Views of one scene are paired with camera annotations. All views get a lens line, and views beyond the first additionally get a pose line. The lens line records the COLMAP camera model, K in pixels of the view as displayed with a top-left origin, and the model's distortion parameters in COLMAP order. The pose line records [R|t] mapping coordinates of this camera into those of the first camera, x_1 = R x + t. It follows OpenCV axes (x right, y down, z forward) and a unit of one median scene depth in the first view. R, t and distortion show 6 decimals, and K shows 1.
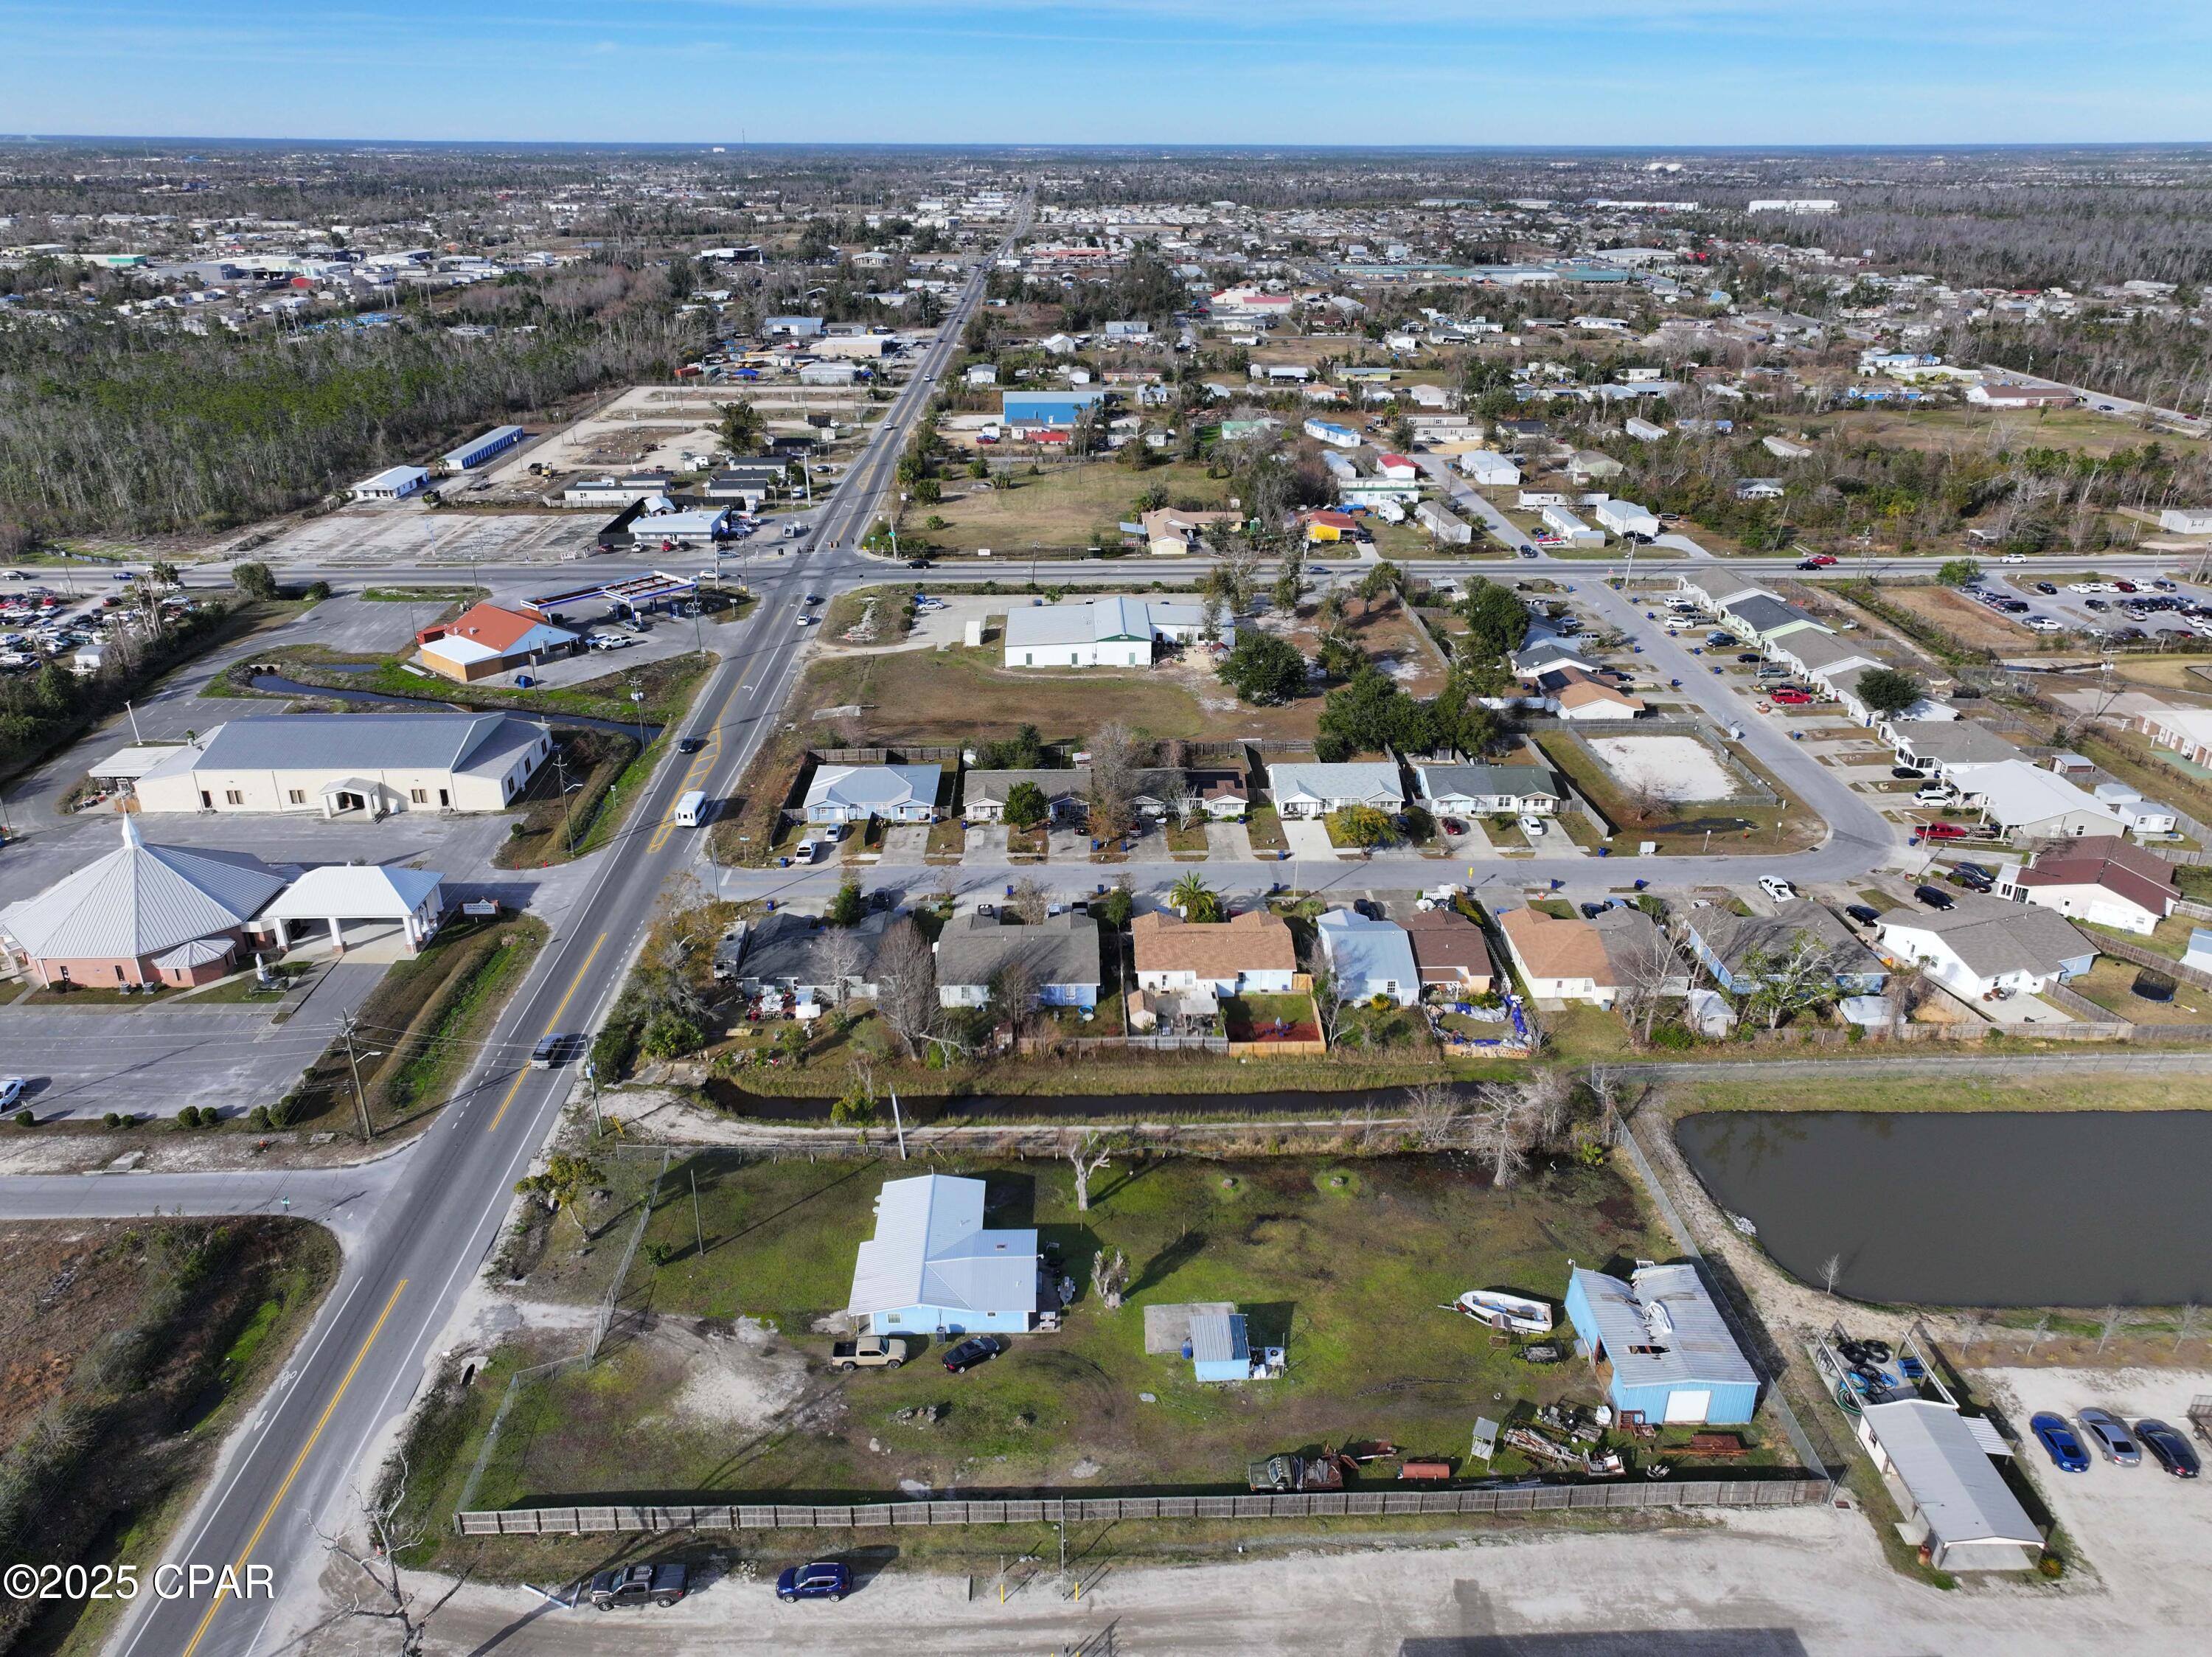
lens RADIAL K [[1552.1, 0, 1112.2], [0, 1552.1, 821.2], [0, 0, 1]] dist [0.003086, 0.009830]
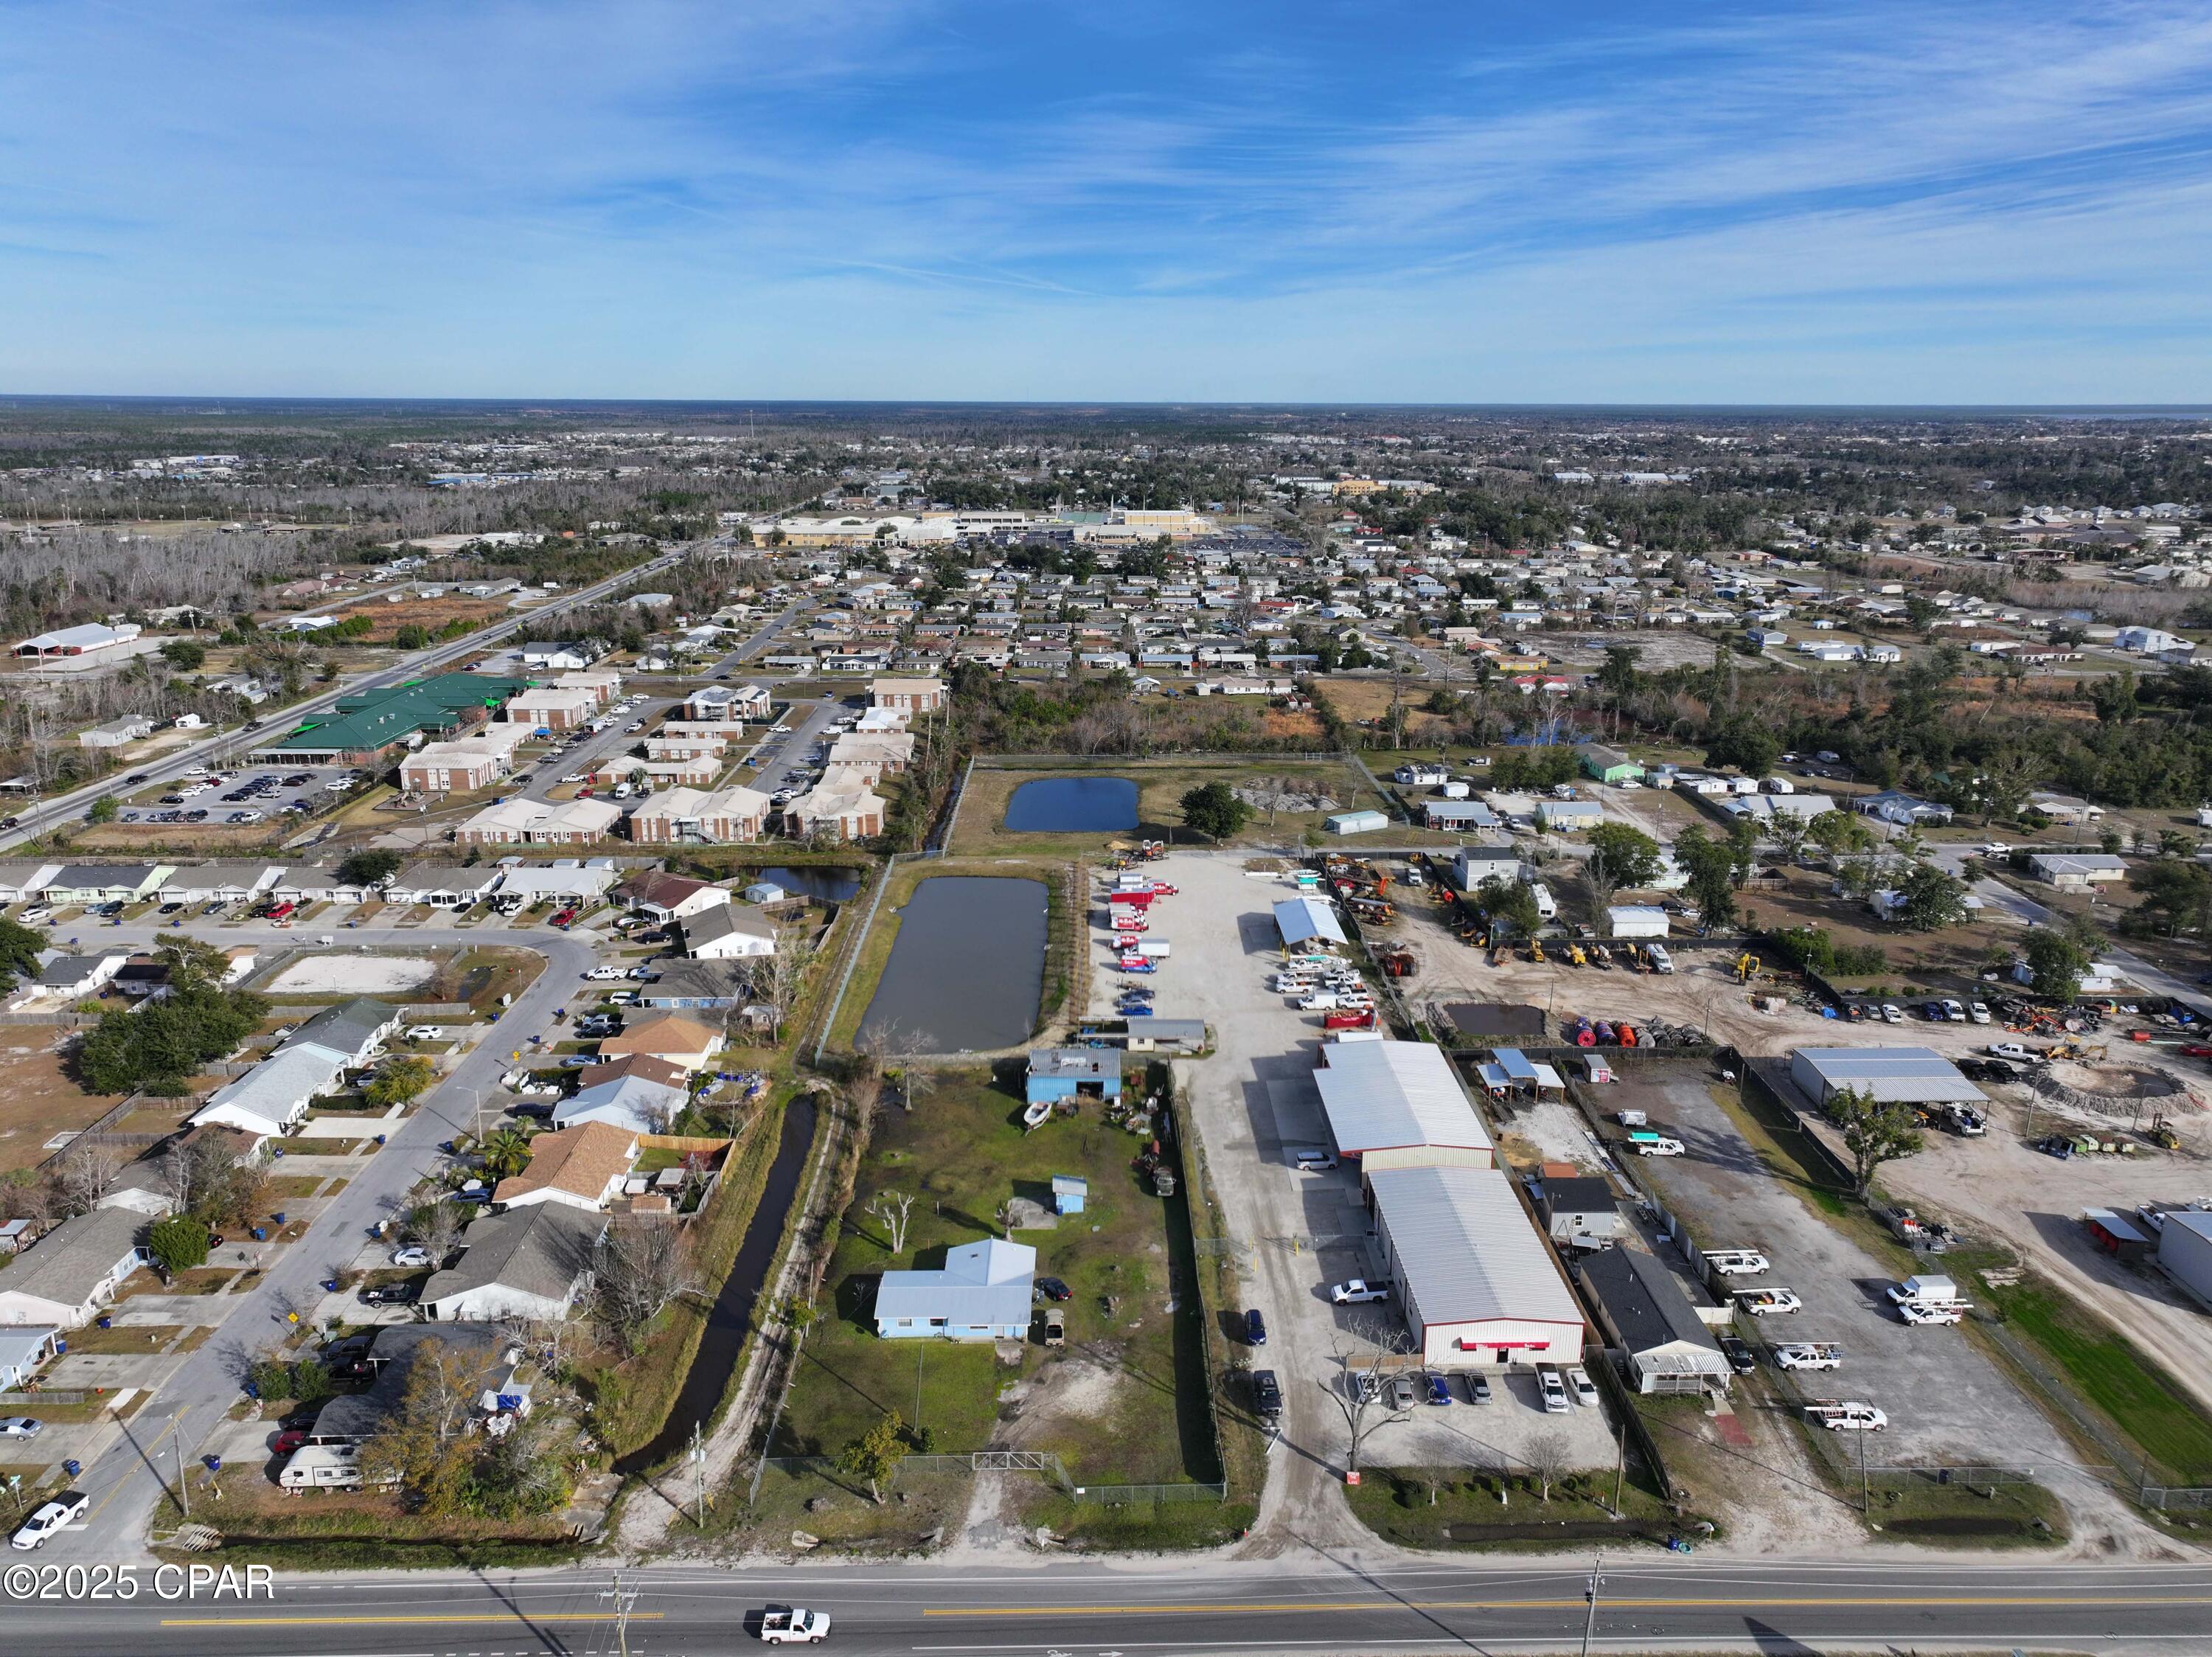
lens RADIAL K [[1554.3, 0, 1106.0], [0, 1554.3, 828.5], [0, 0, 1]] dist [0.002715, -0.002693]
pose [[0.016344, -0.271692, 0.962246, -1.110410], [0.400820, 0.883443, 0.242634, -0.295849], [-0.916011, 0.381721, 0.123338, 0.508077]]
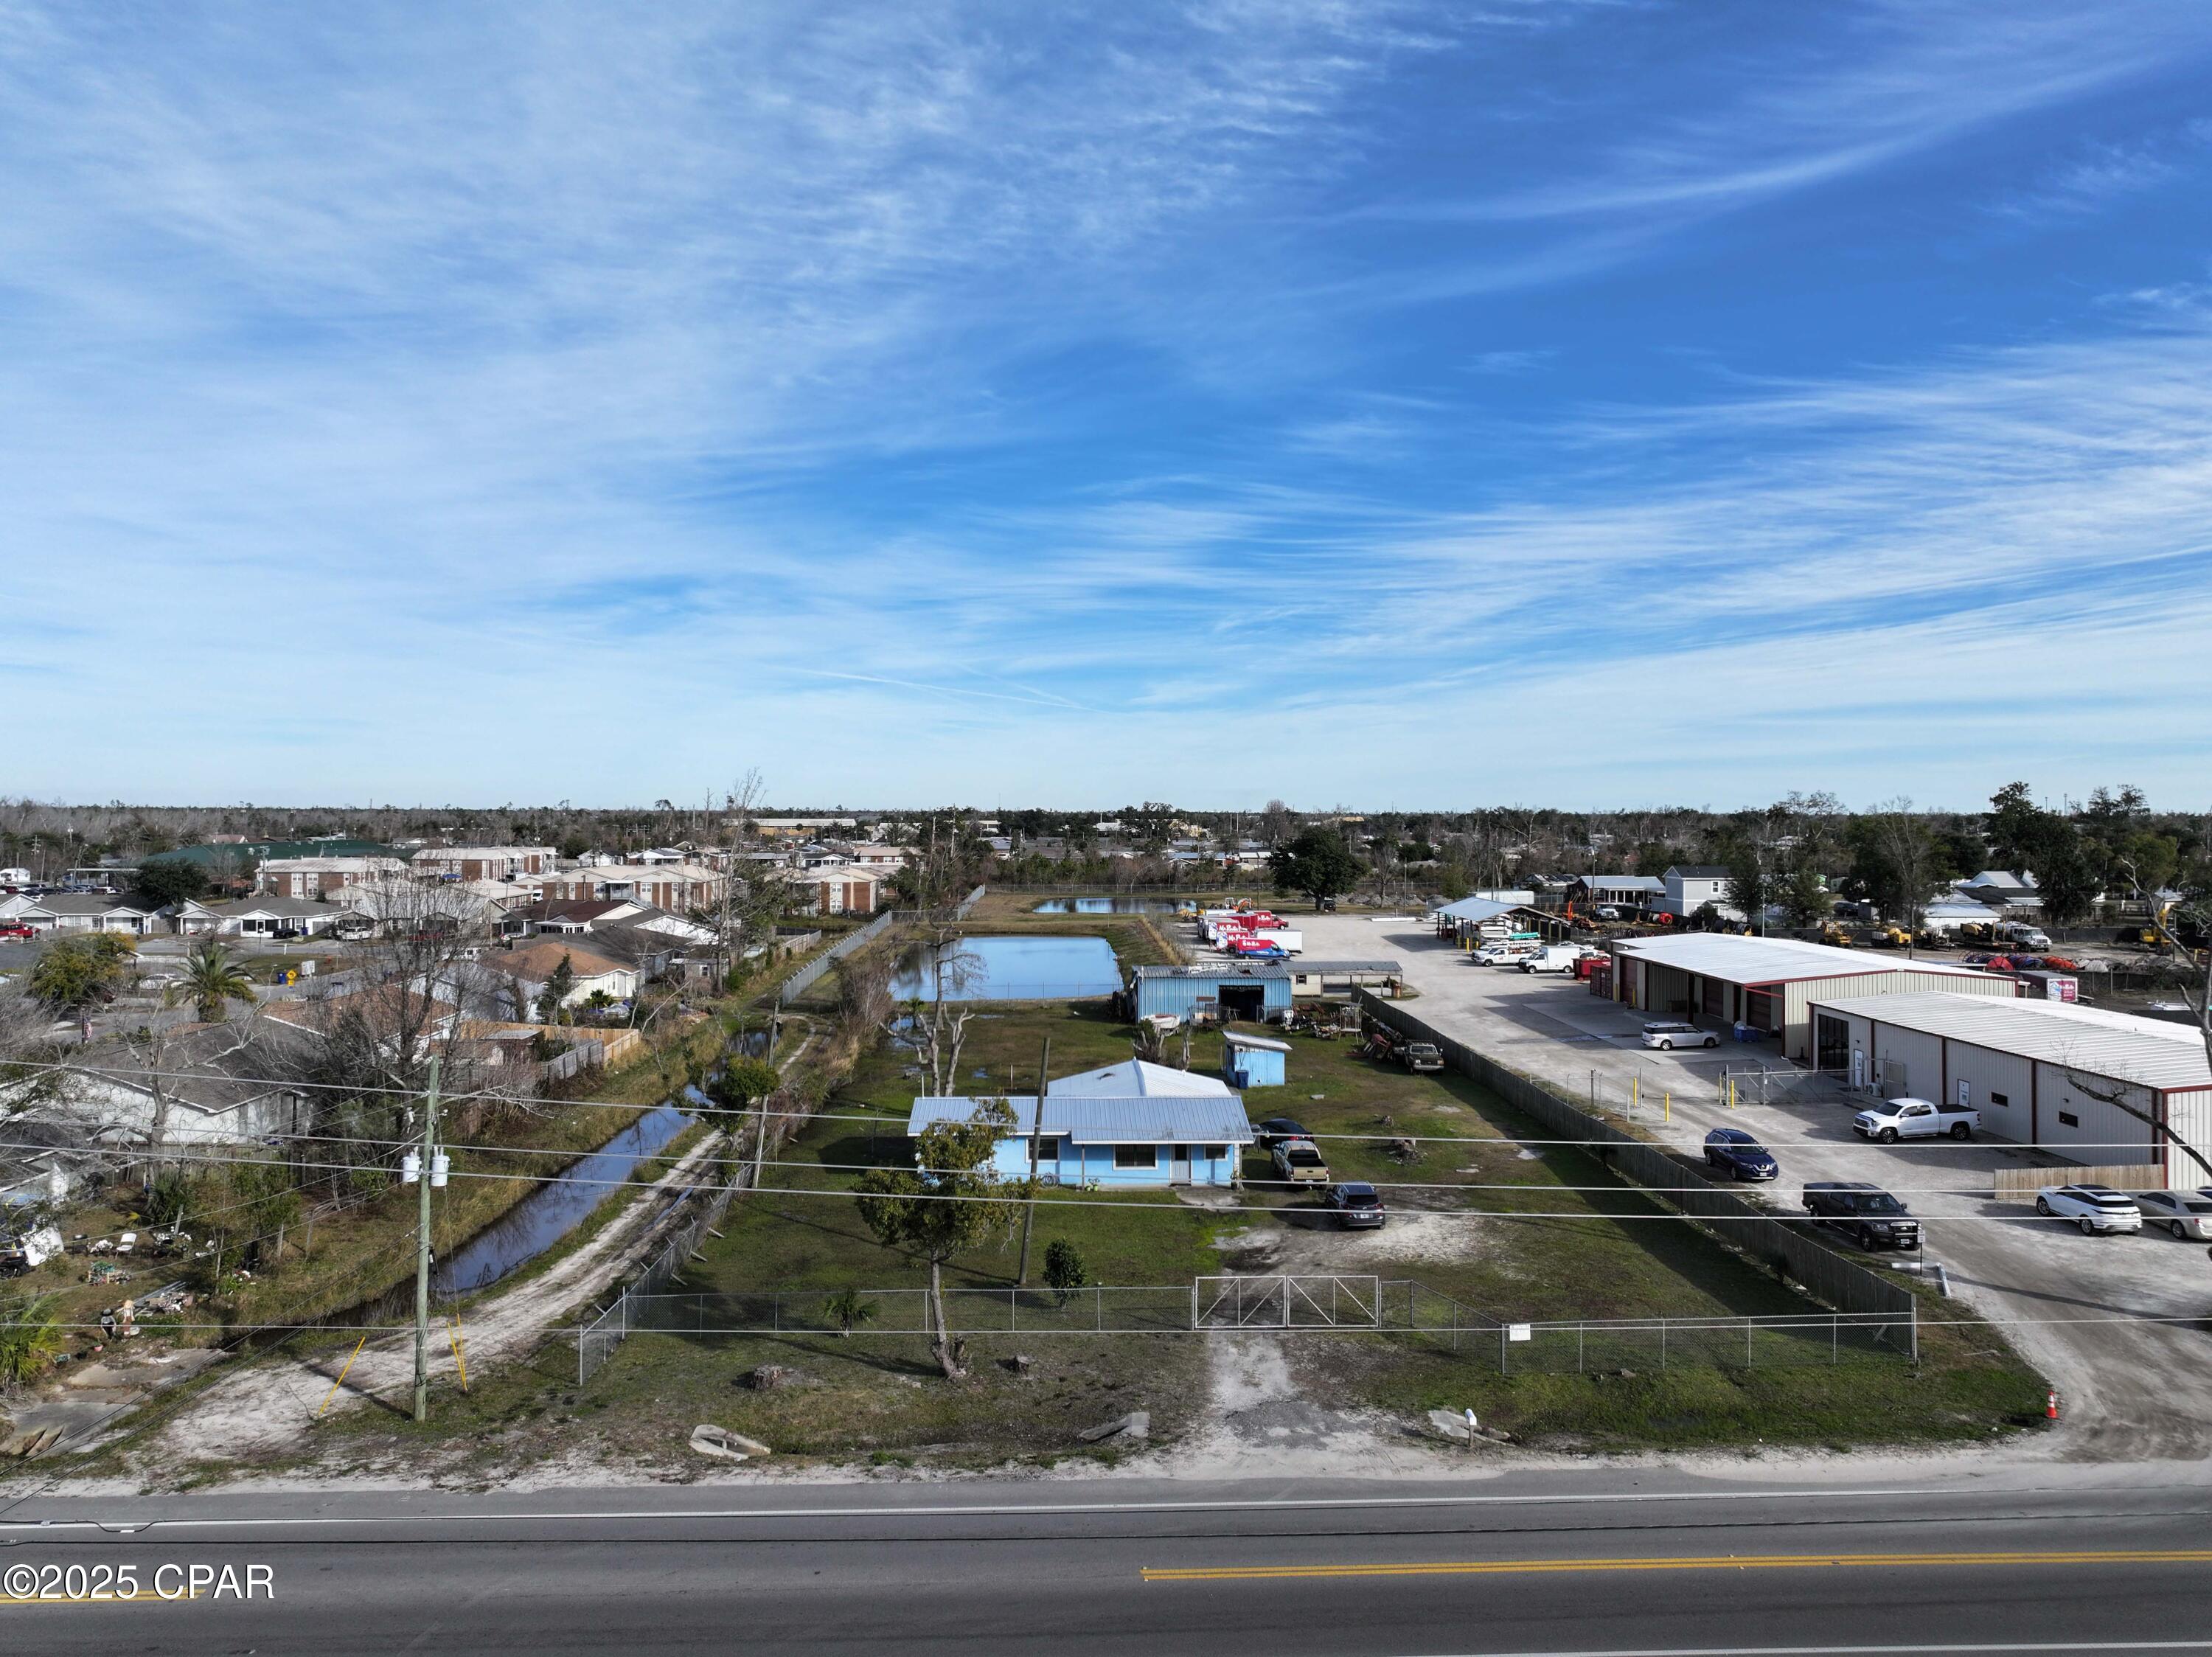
lens RADIAL K [[1556.8, 0, 1111.8], [0, 1556.8, 814.4], [0, 0, 1]] dist [-0.000402, 0.013037]
pose [[-0.008300, -0.004217, 0.999957, -0.642467], [0.399515, 0.916699, 0.007182, 0.145363], [-0.916689, 0.399557, -0.005924, 0.832185]]
